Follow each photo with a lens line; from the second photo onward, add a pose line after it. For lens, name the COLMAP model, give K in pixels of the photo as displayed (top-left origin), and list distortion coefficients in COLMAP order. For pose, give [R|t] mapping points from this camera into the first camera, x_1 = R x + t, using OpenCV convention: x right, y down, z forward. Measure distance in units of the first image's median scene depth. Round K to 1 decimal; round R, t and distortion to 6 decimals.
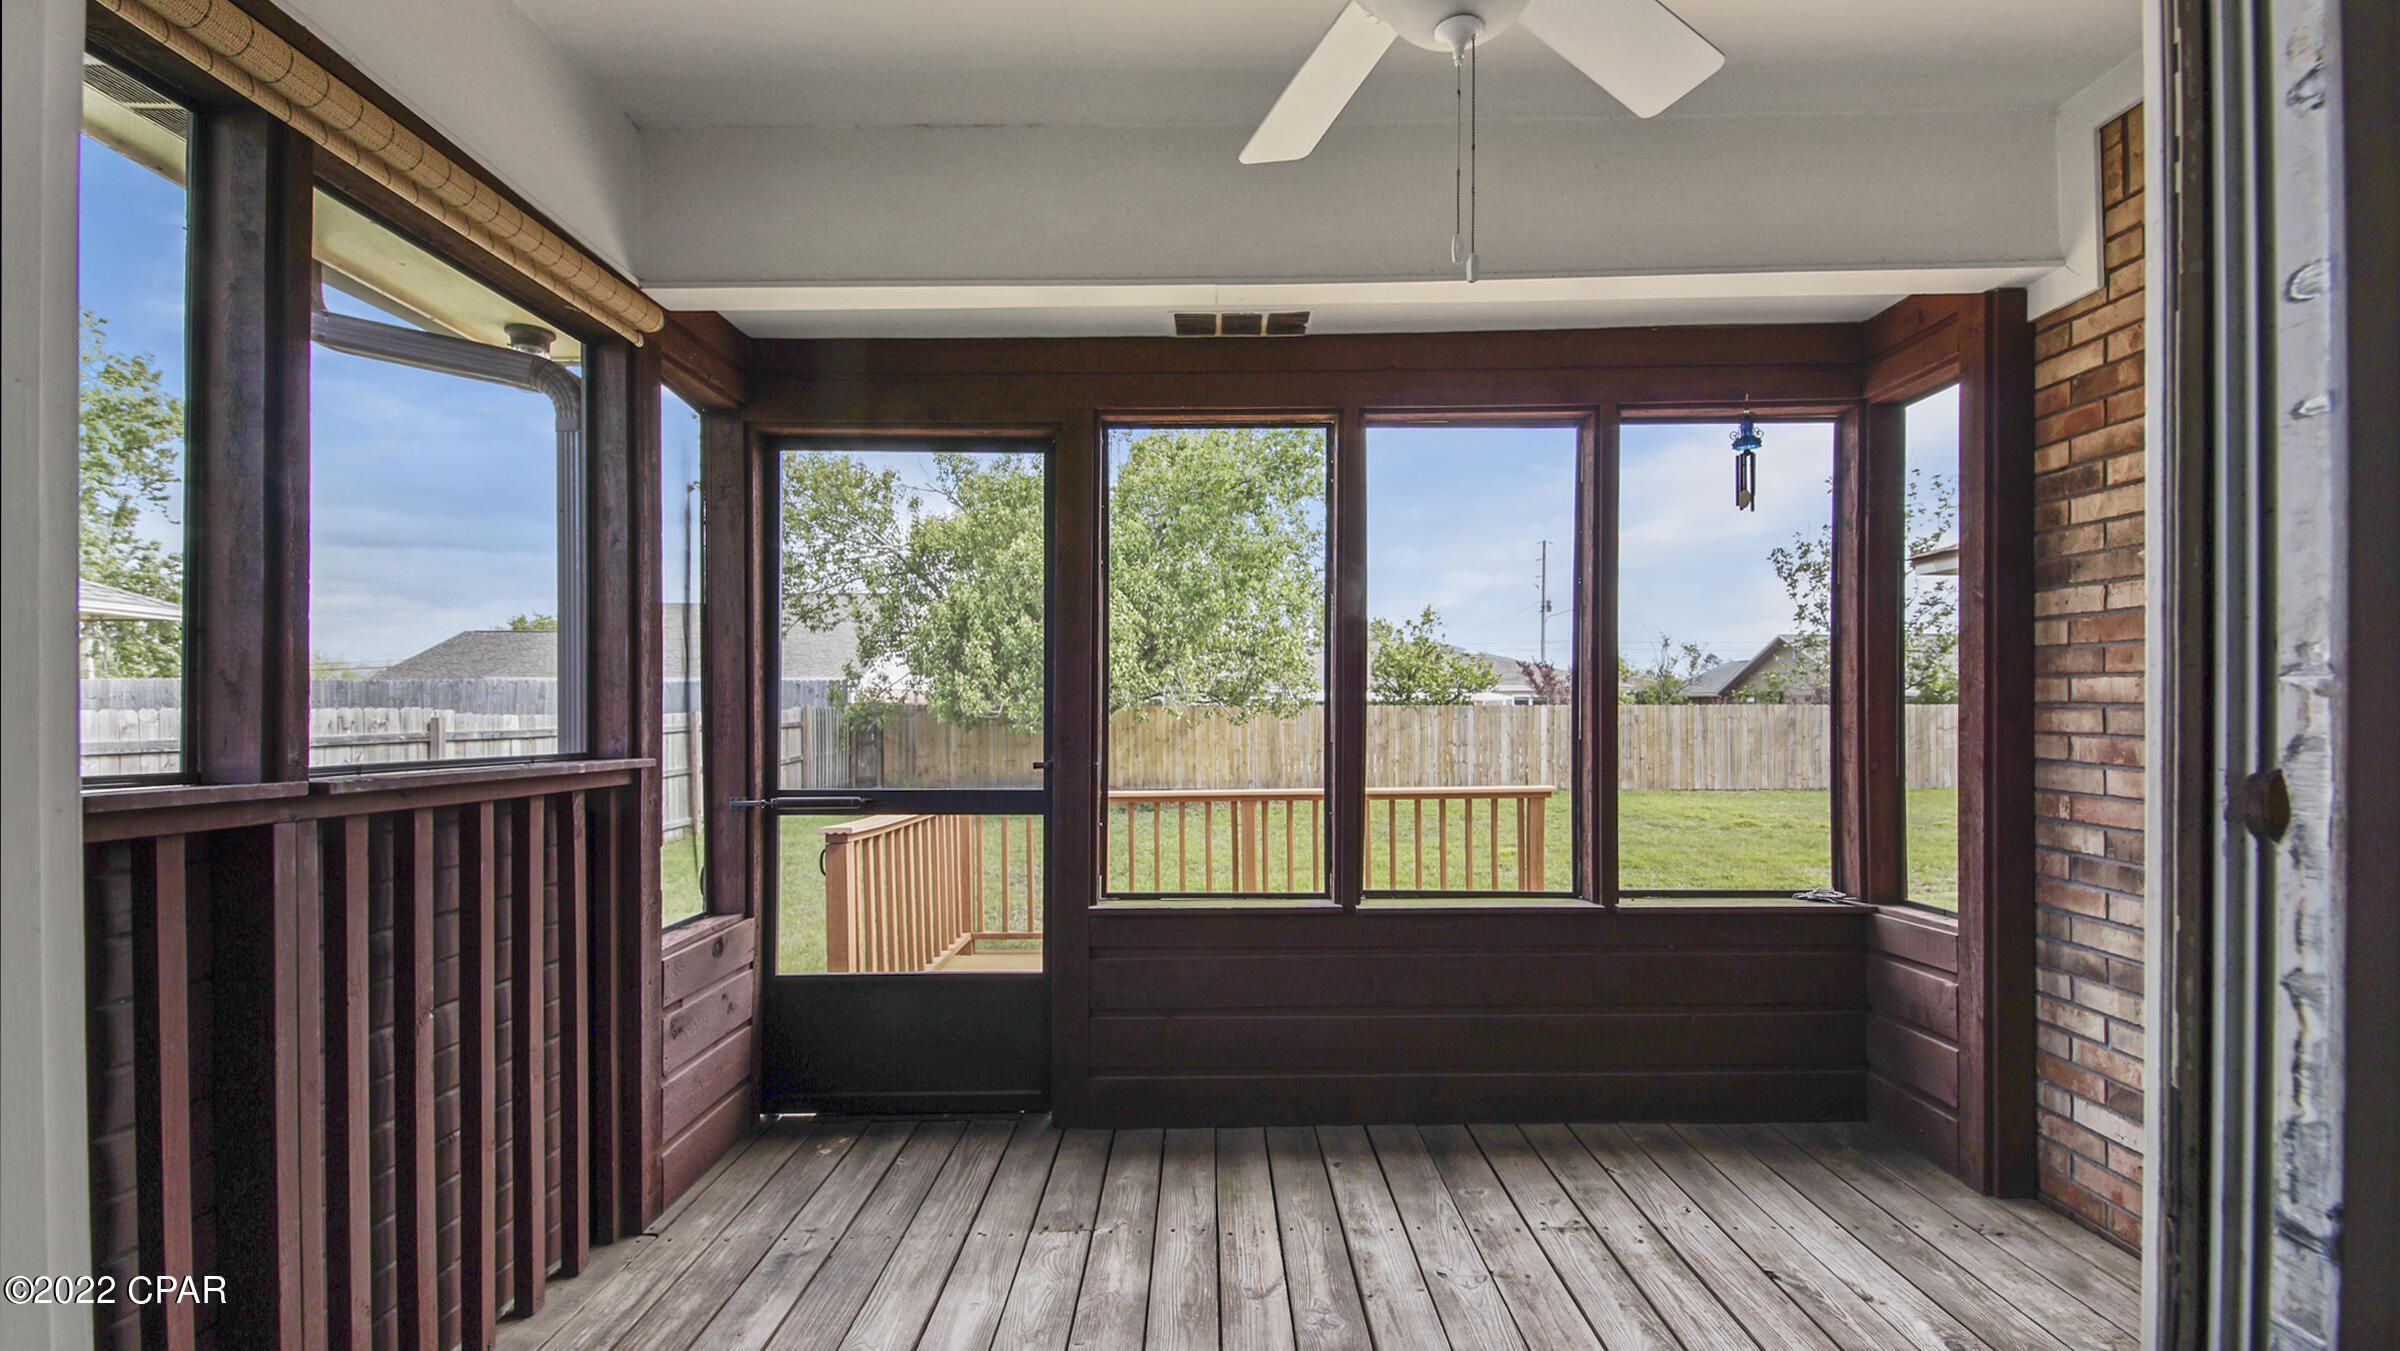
lens RADIAL K [[1031.4, 0, 1135.0], [0, 1031.4, 685.7], [0, 0, 1]] dist [0.025695, -0.000296]
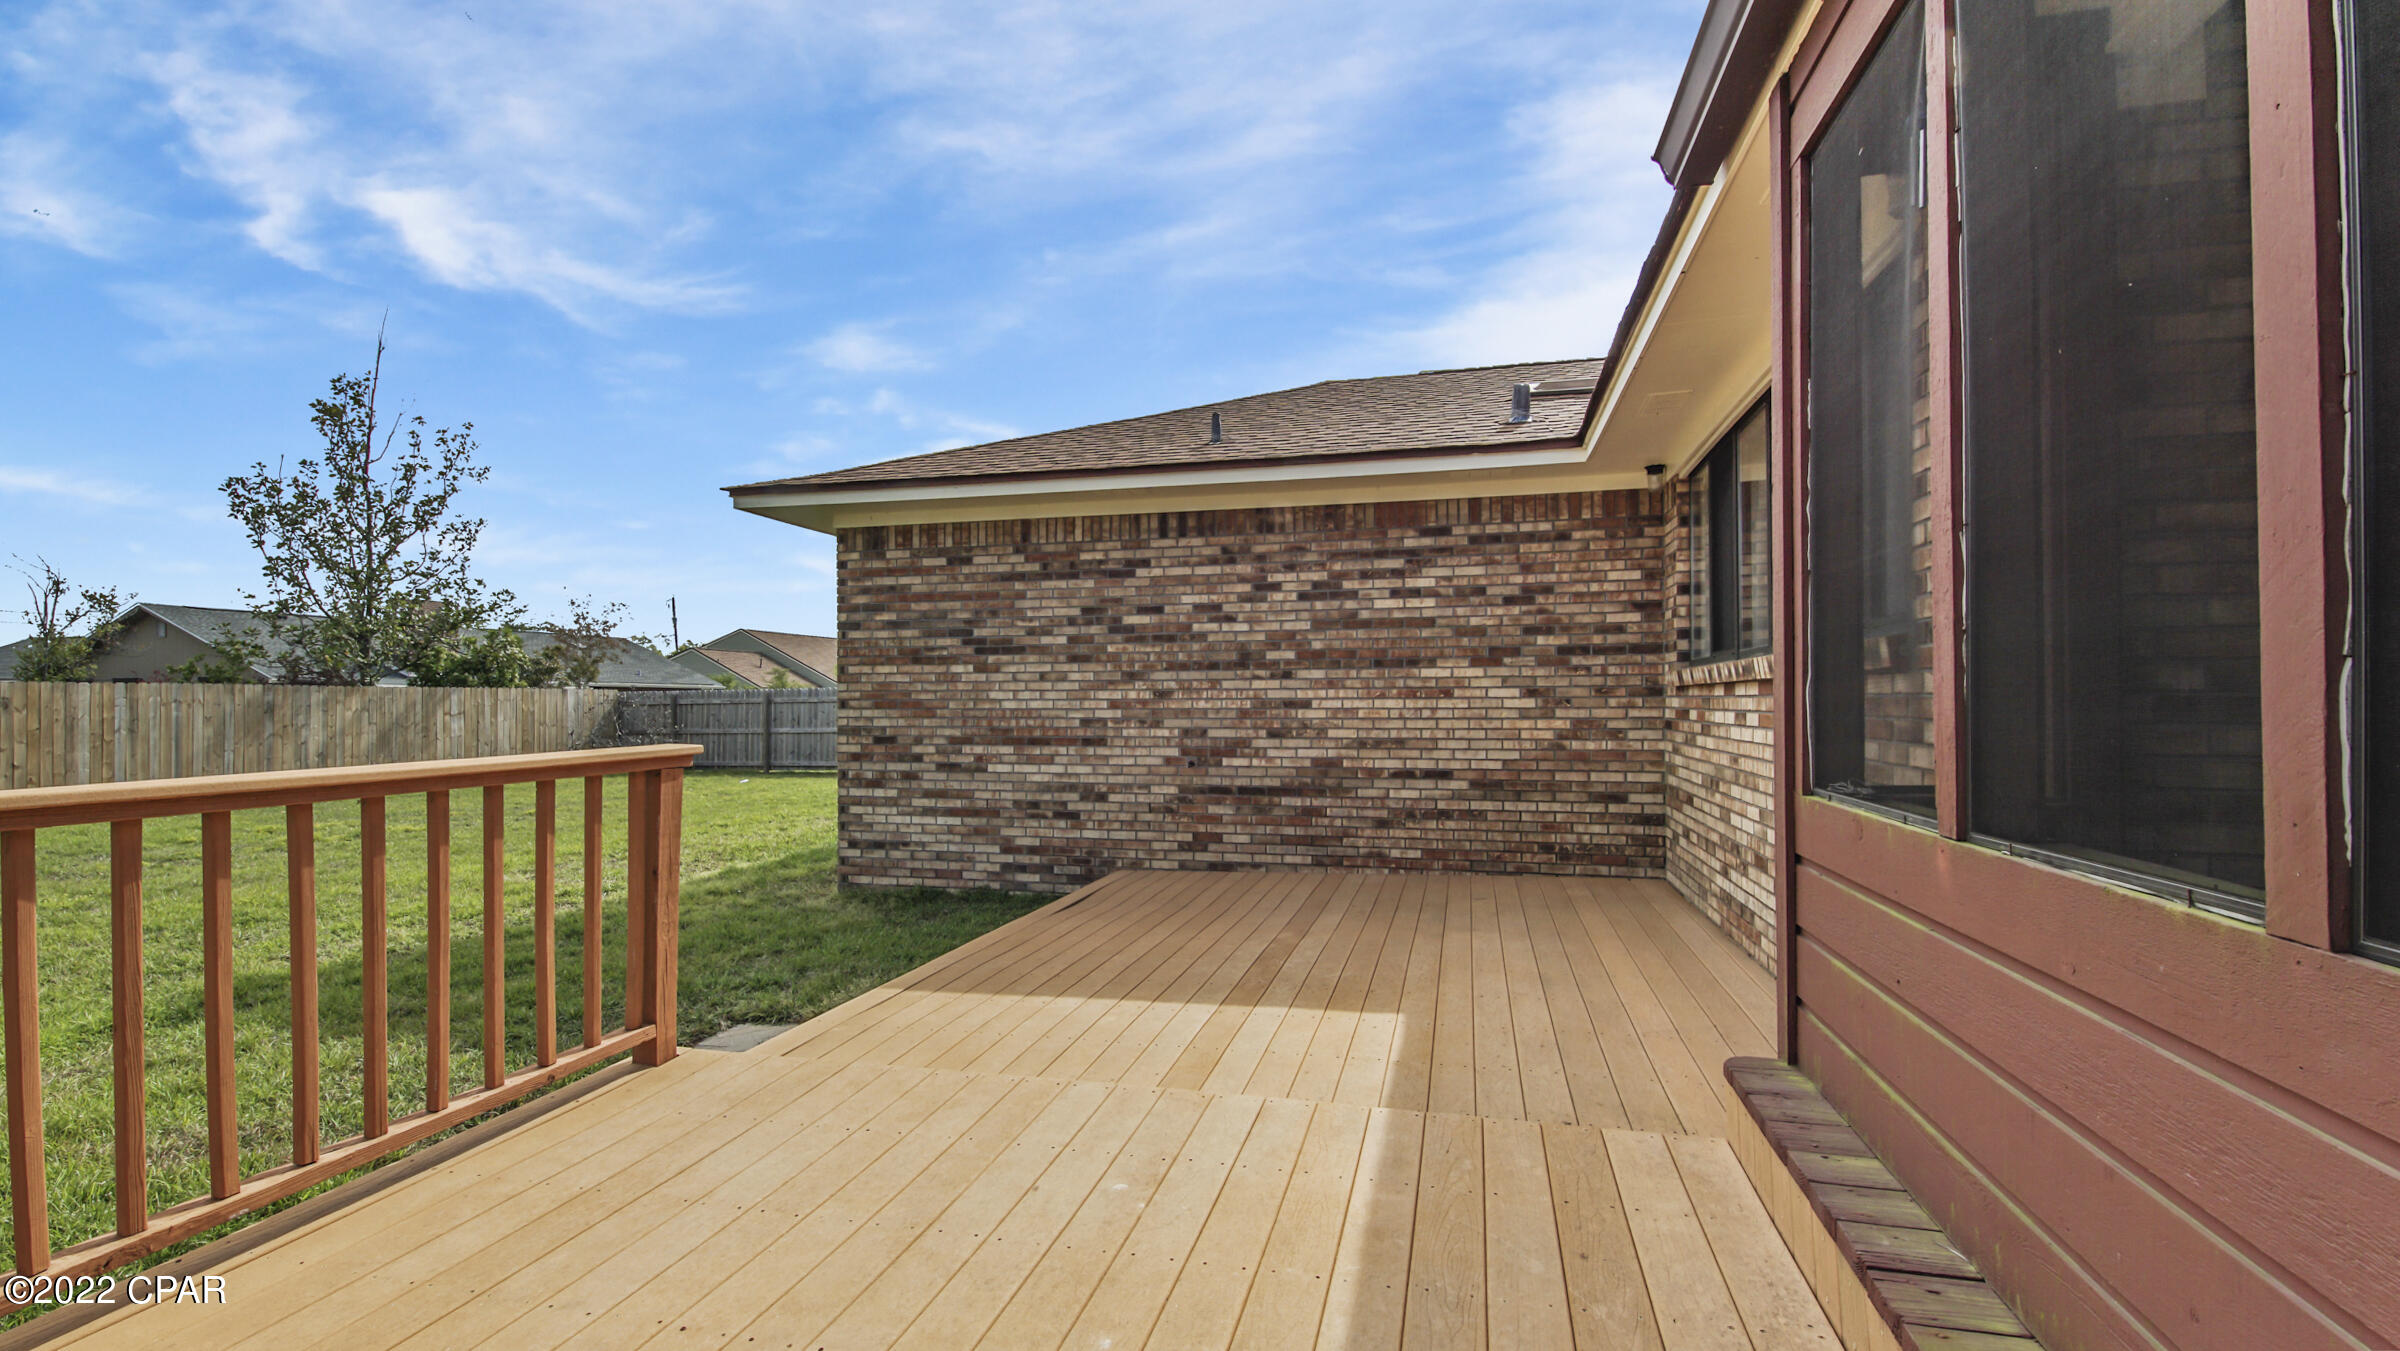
lens RADIAL K [[1060.3, 0, 1162.8], [0, 1060.3, 690.0], [0, 0, 1]] dist [0.044357, -0.025035]
pose [[0.177051, 0.018870, 0.984021, -0.026856], [-0.015997, 0.999739, -0.016293, 0.024338], [-0.984072, -0.012857, 0.177307, 0.221470]]
